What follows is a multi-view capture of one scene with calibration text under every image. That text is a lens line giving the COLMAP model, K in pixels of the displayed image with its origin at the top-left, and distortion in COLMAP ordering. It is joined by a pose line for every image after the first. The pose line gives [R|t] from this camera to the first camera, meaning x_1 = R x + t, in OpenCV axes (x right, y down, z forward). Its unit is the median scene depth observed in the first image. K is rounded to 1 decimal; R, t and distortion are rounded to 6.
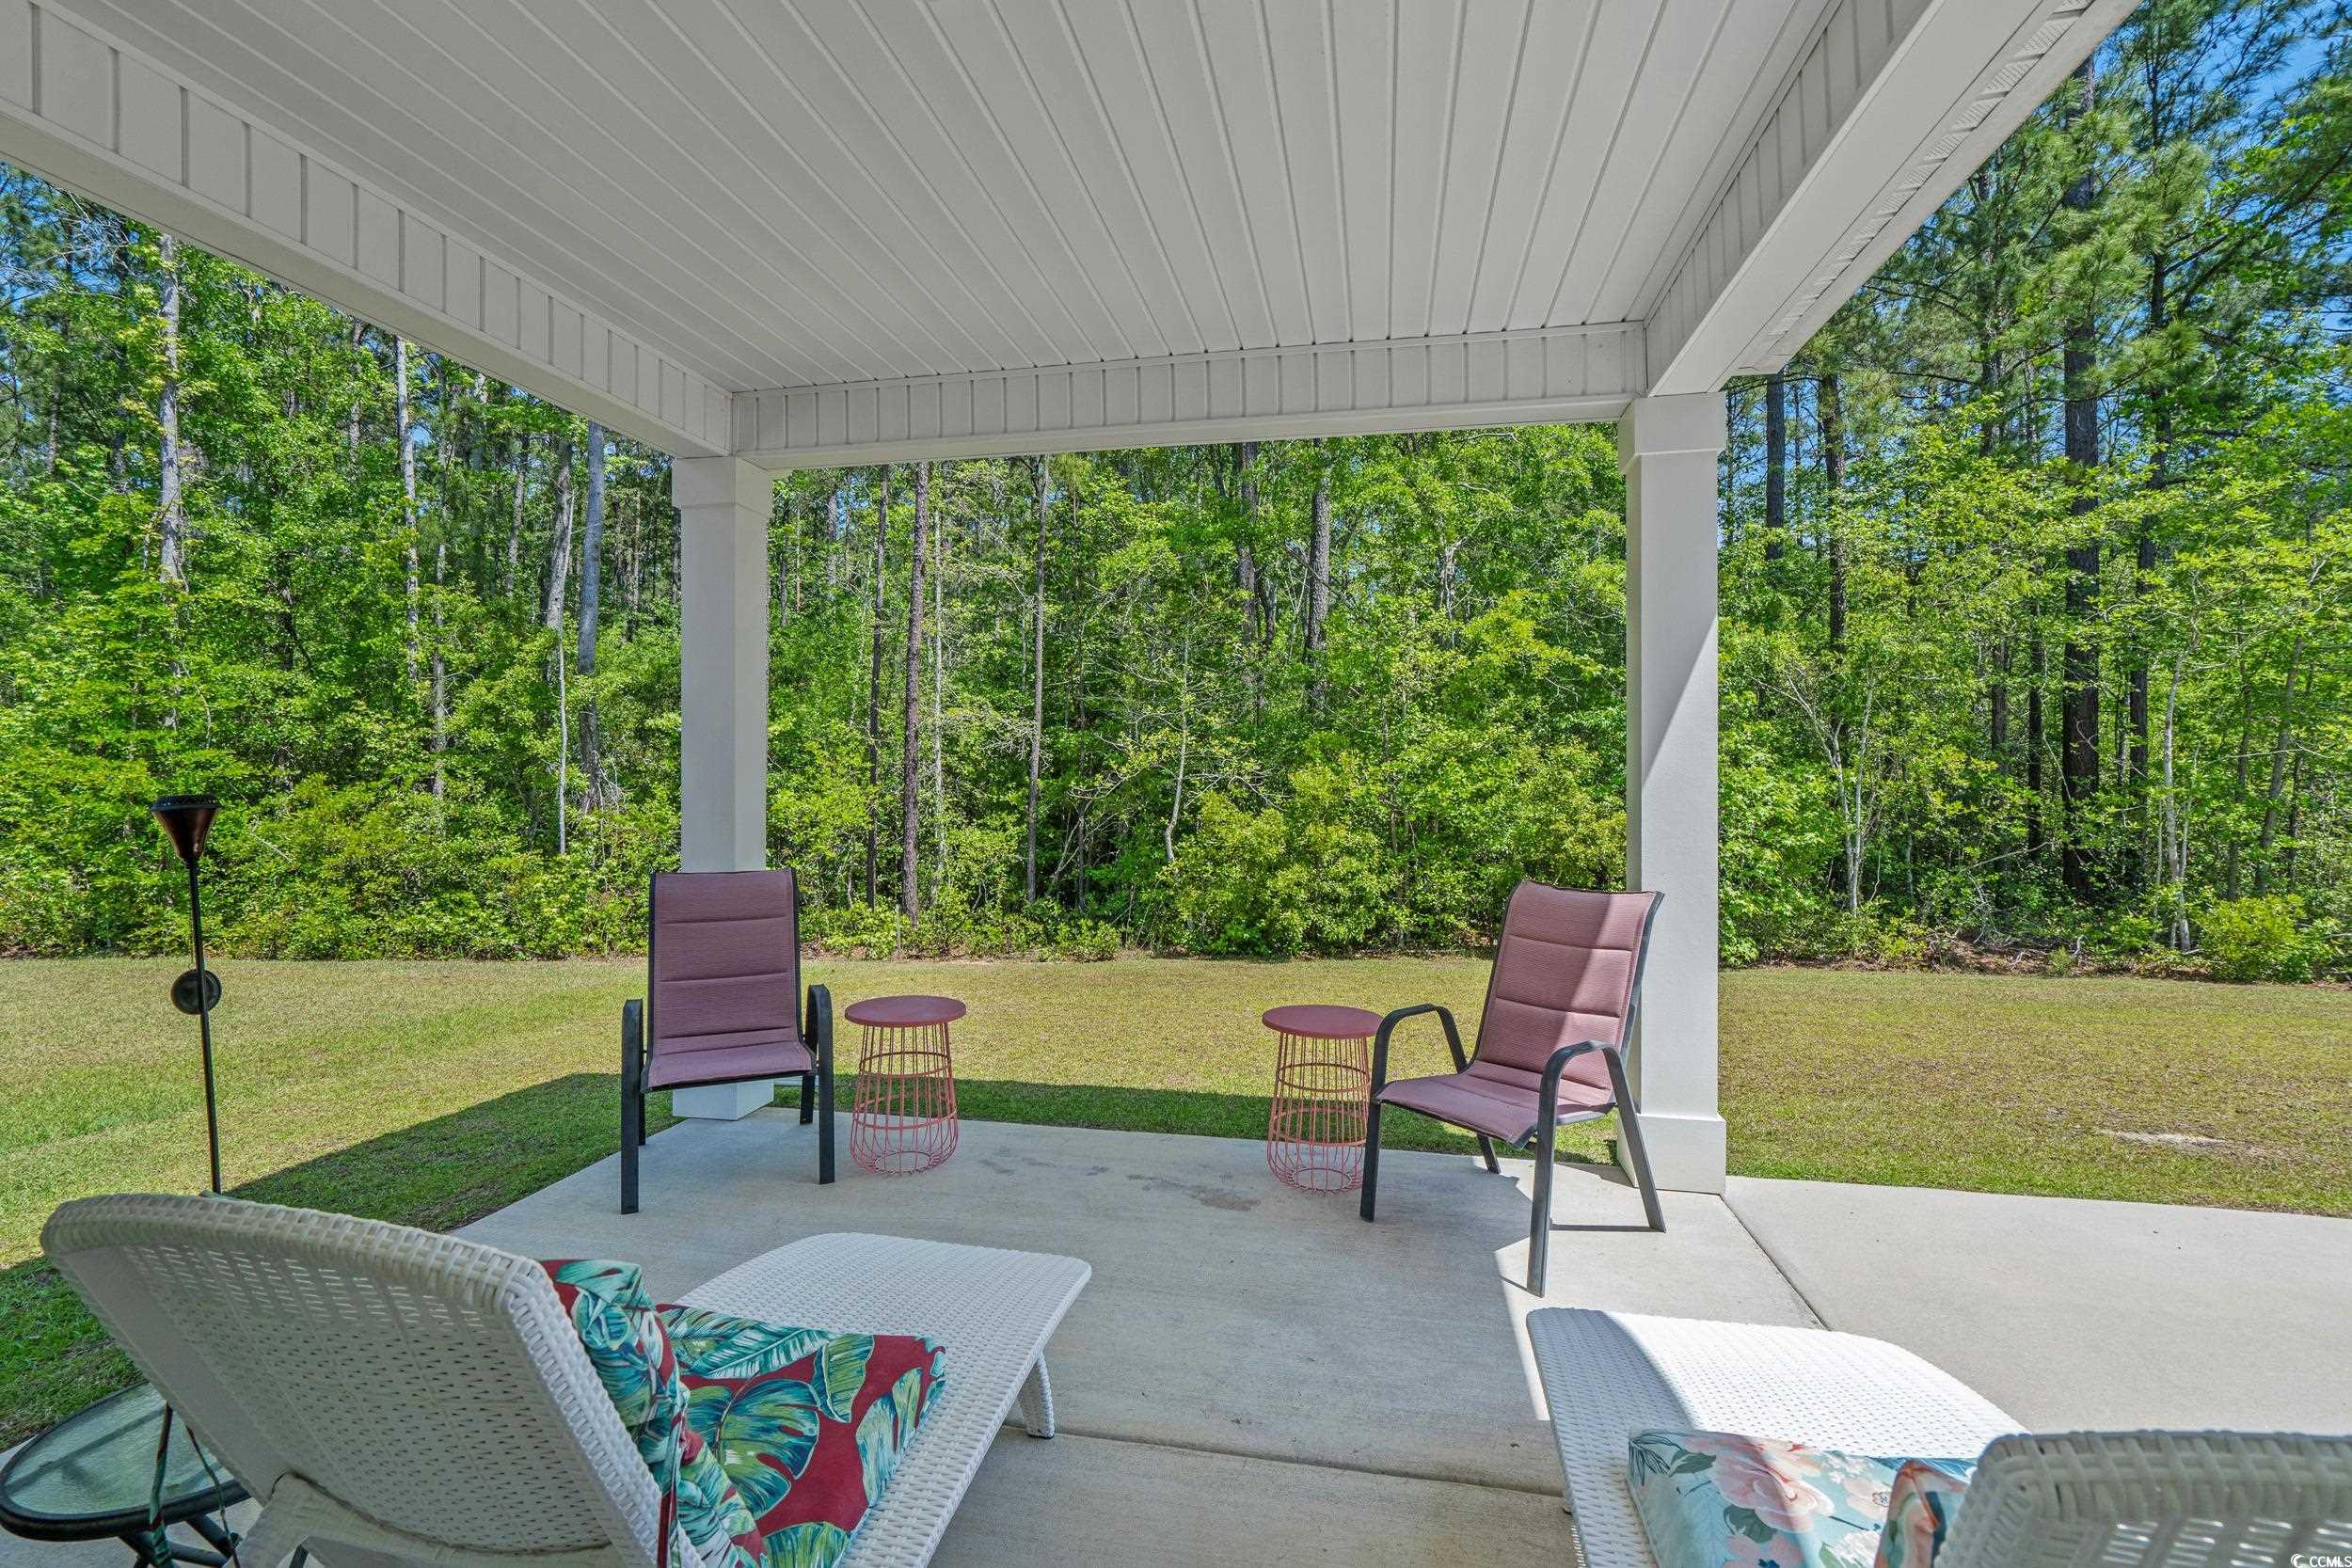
lens RADIAL K [[1078.3, 0, 1176.0], [0, 1078.3, 784.0], [0, 0, 1]] dist [-0.012804, 0.000212]
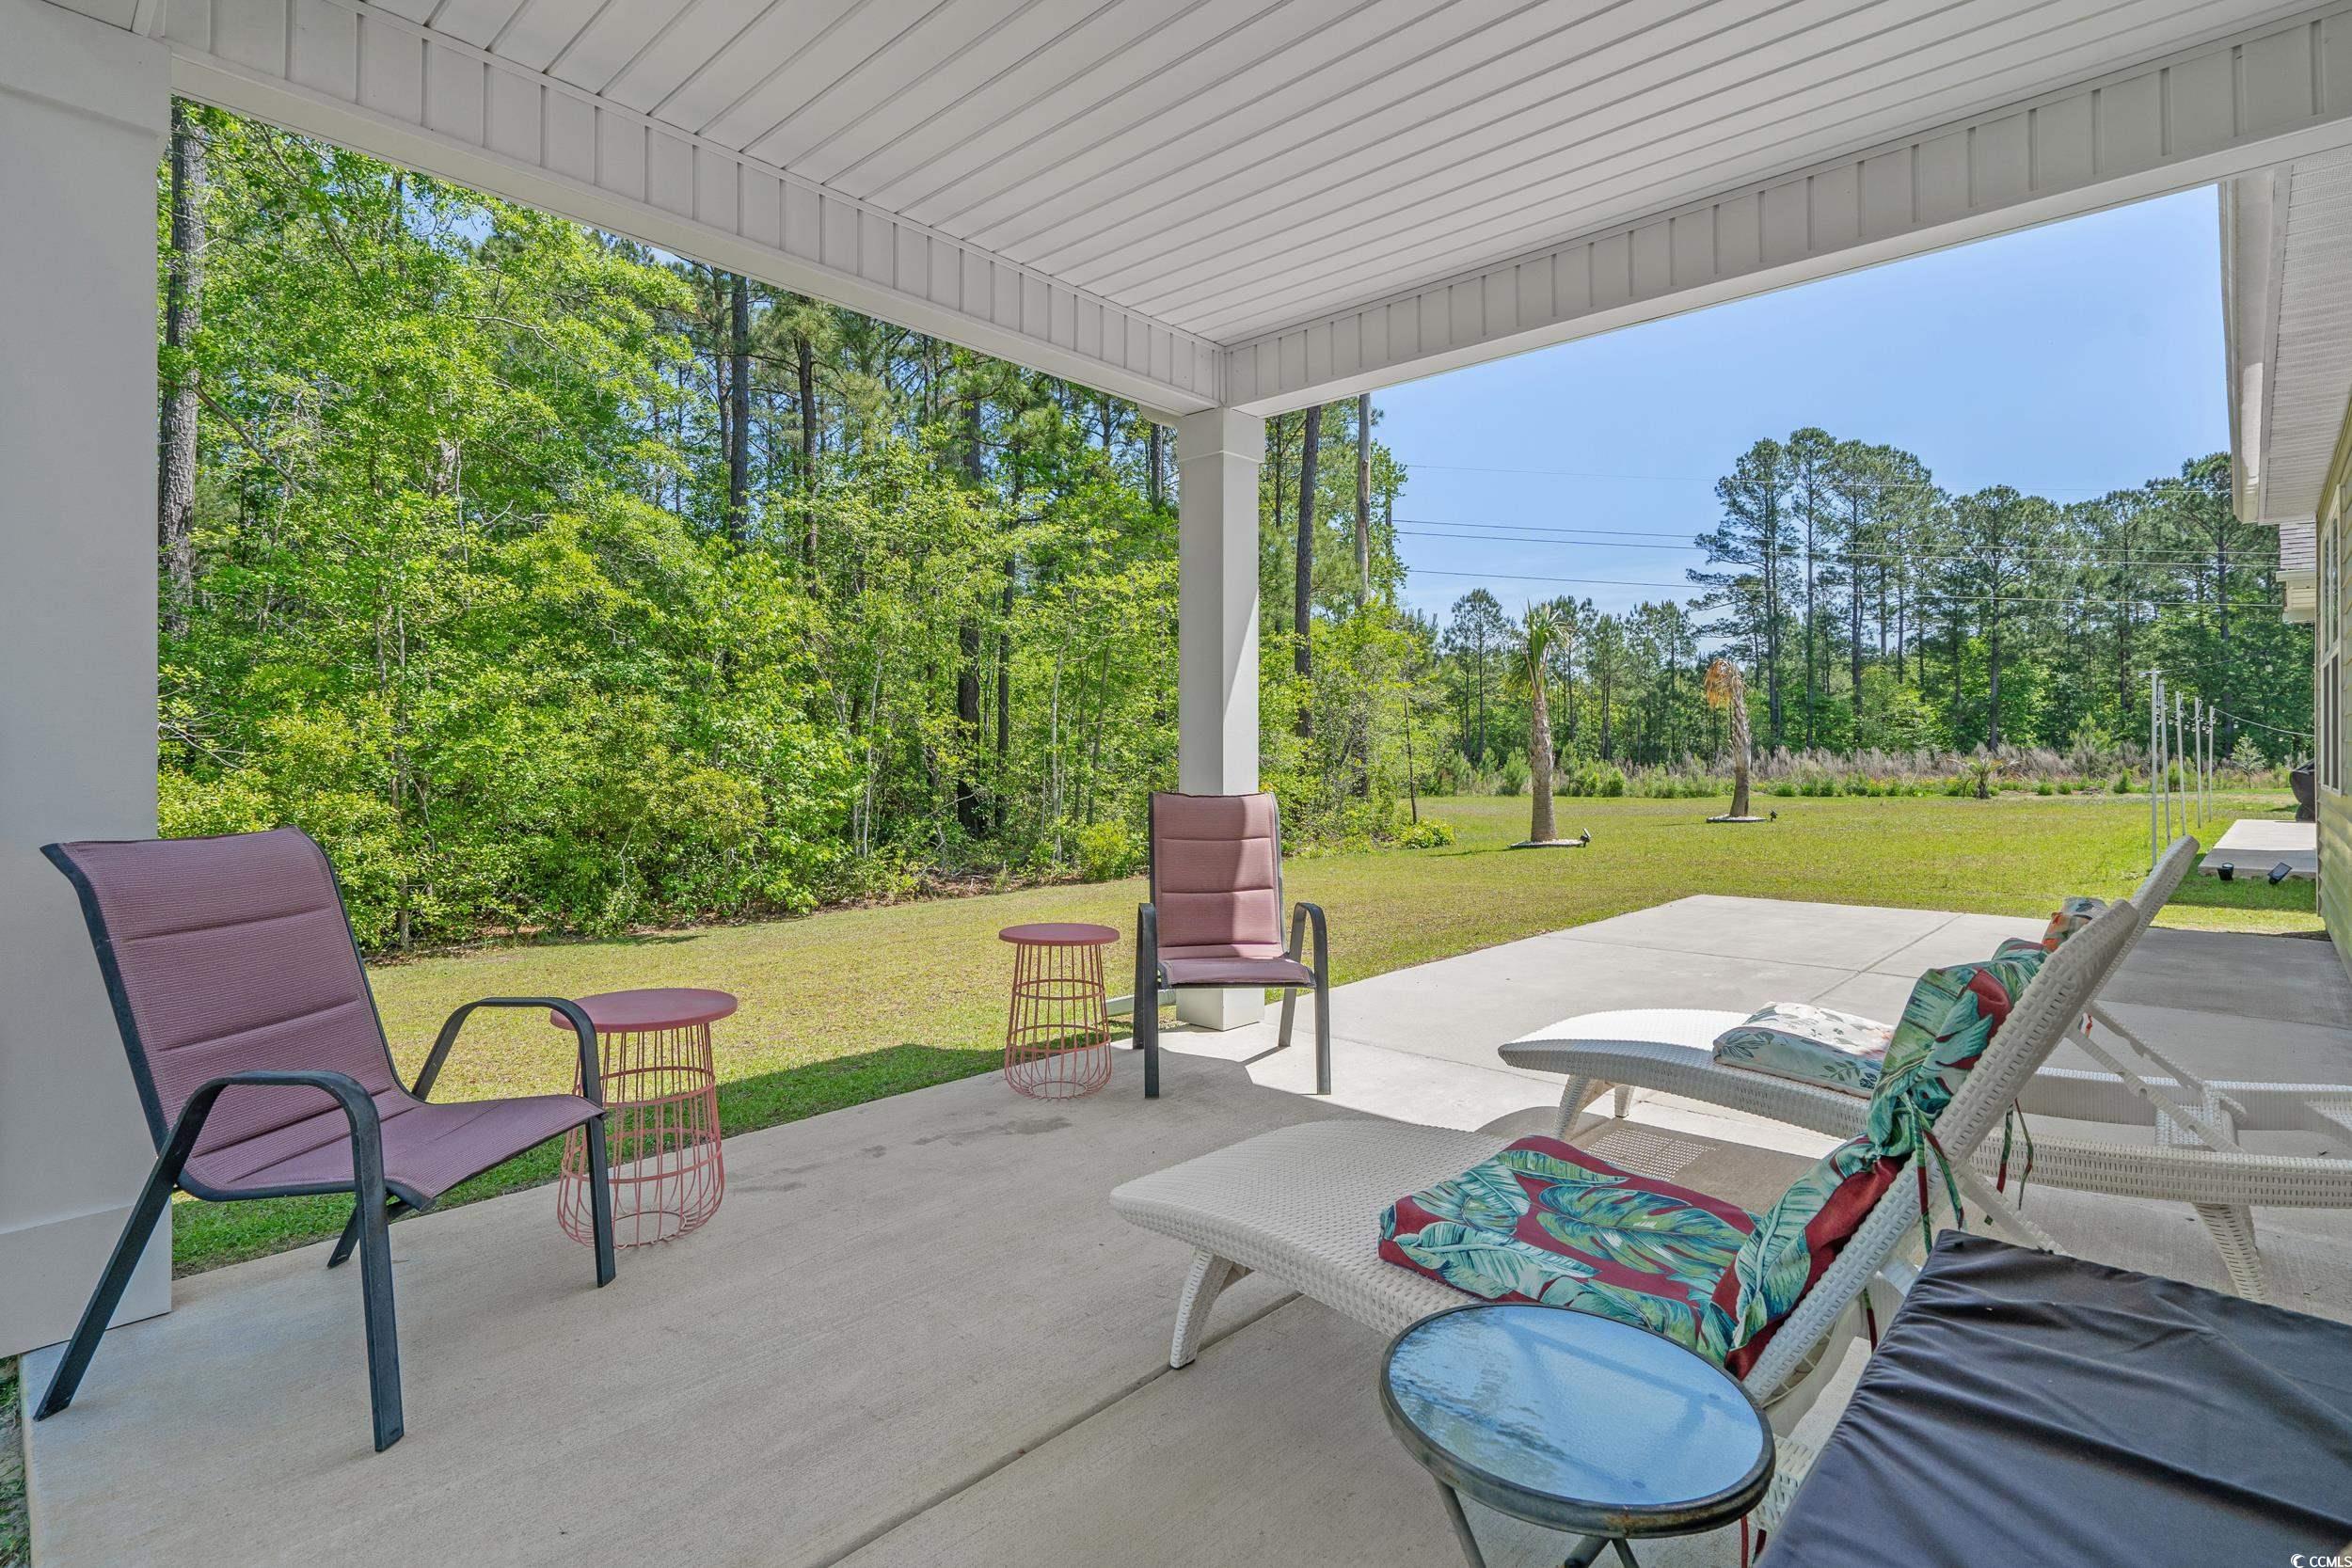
lens RADIAL K [[1150.3, 0, 1176.3], [0, 1150.3, 739.8], [0, 0, 1]] dist [0.001204, 0.000163]
pose [[0.519537, 0.008513, 0.854405, -0.713460], [0.004347, 0.999911, -0.012607, 0.046296], [-0.854437, 0.010264, 0.519454, 0.316852]]
